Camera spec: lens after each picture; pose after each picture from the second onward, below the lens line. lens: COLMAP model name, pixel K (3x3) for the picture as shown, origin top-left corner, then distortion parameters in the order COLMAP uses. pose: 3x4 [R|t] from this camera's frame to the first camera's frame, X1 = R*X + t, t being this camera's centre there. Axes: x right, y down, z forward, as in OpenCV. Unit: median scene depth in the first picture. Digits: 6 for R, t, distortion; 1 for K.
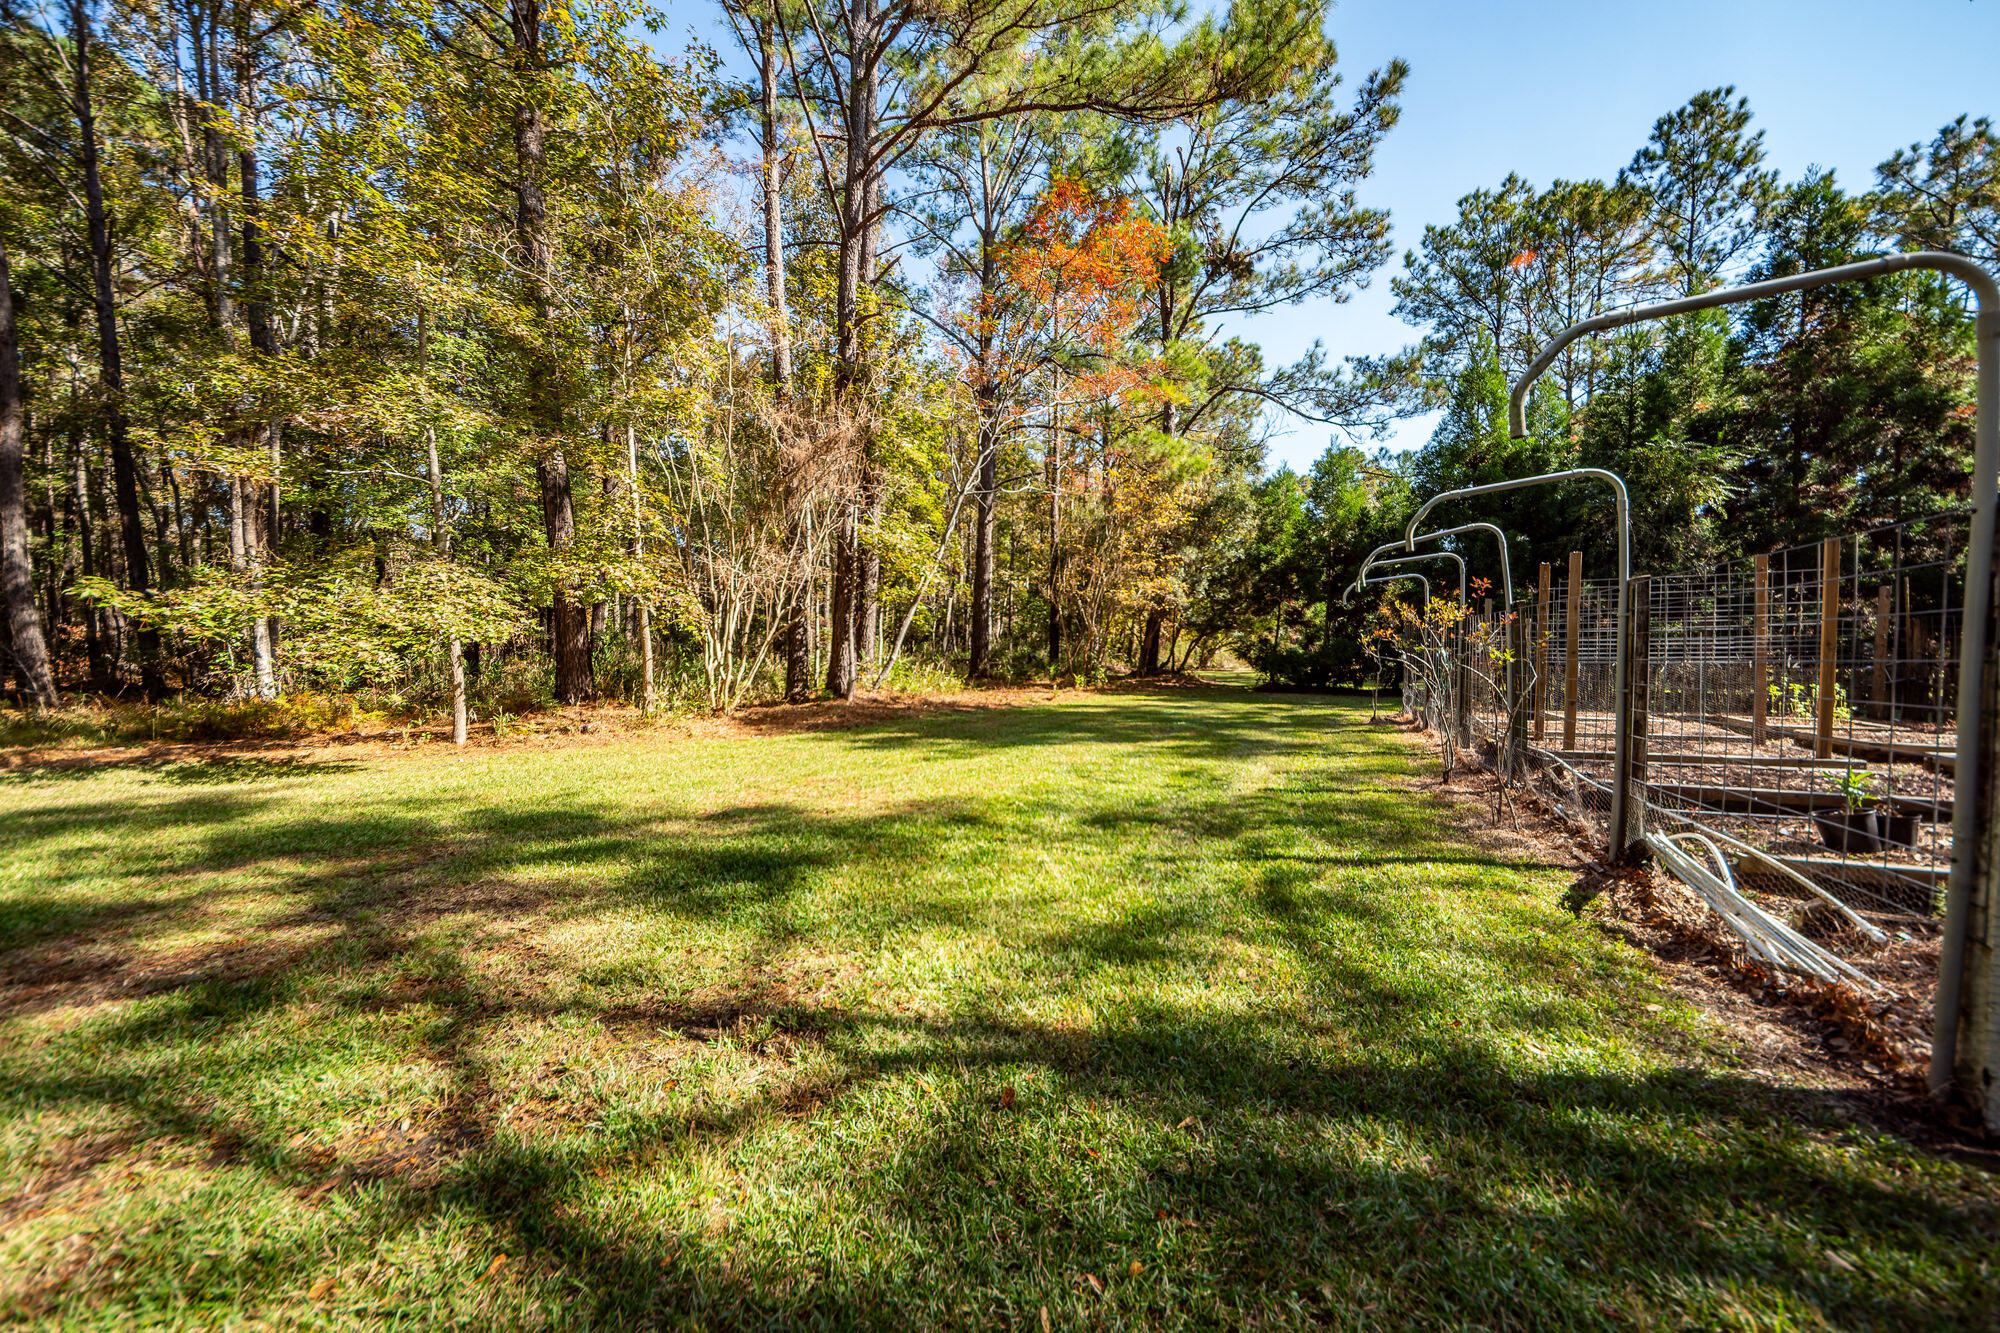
lens RADIAL K [[697.8, 0, 996.7], [0, 697.8, 670.6], [0, 0, 1]] dist [-0.015162, 0.000408]
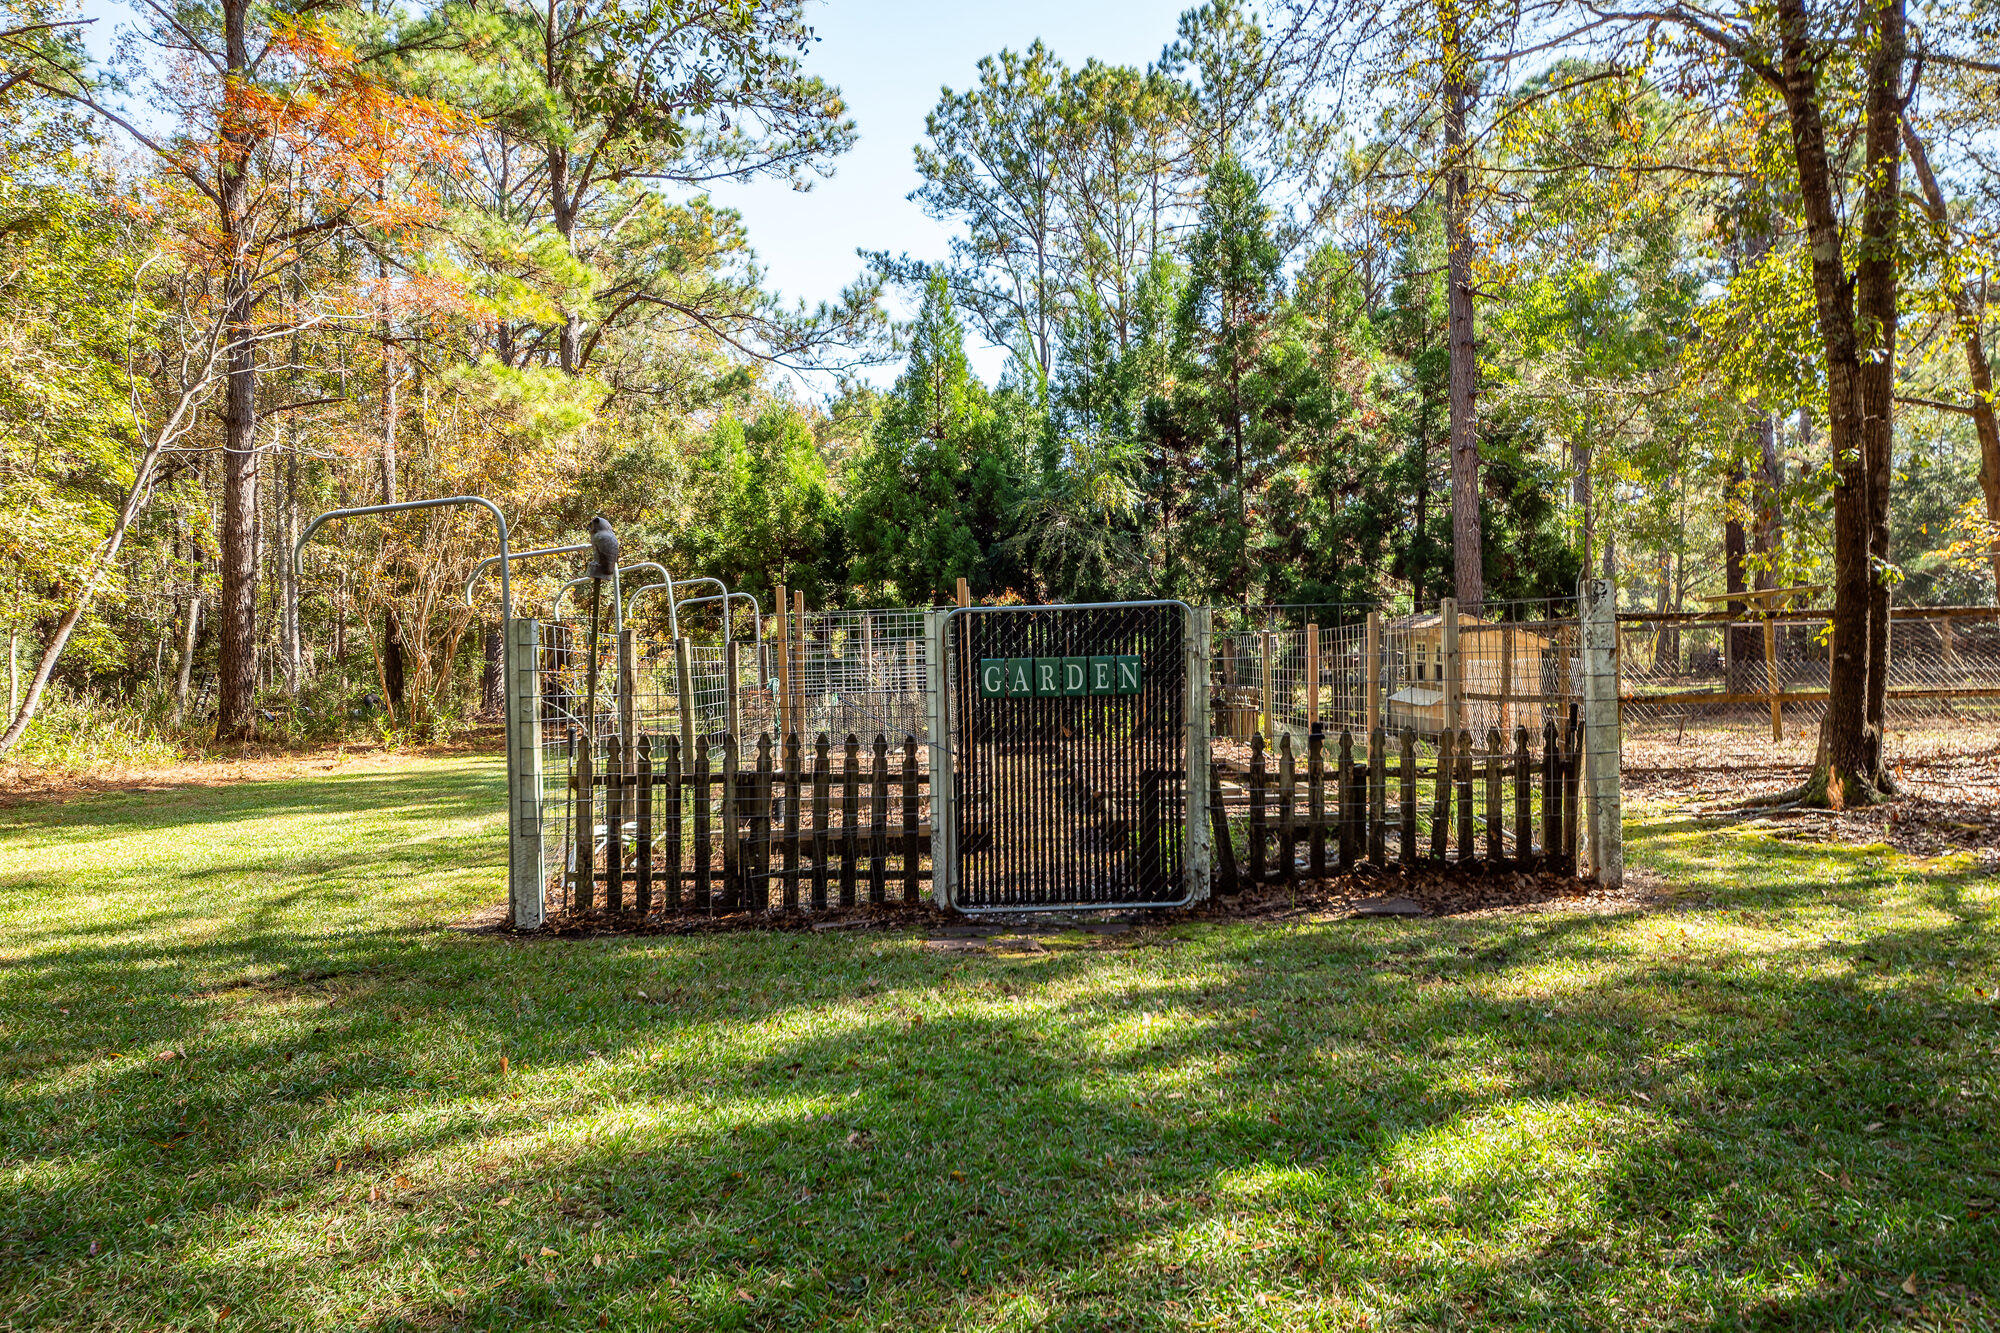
lens RADIAL K [[1356.1, 0, 1003.7], [0, 1356.1, 655.3], [0, 0, 1]] dist [0.017290, 0.000283]
pose [[0.914783, -0.013134, 0.403732, 0.116440], [0.032253, 0.998655, -0.040591, 0.006864], [-0.402656, 0.050153, 0.913976, -0.331416]]
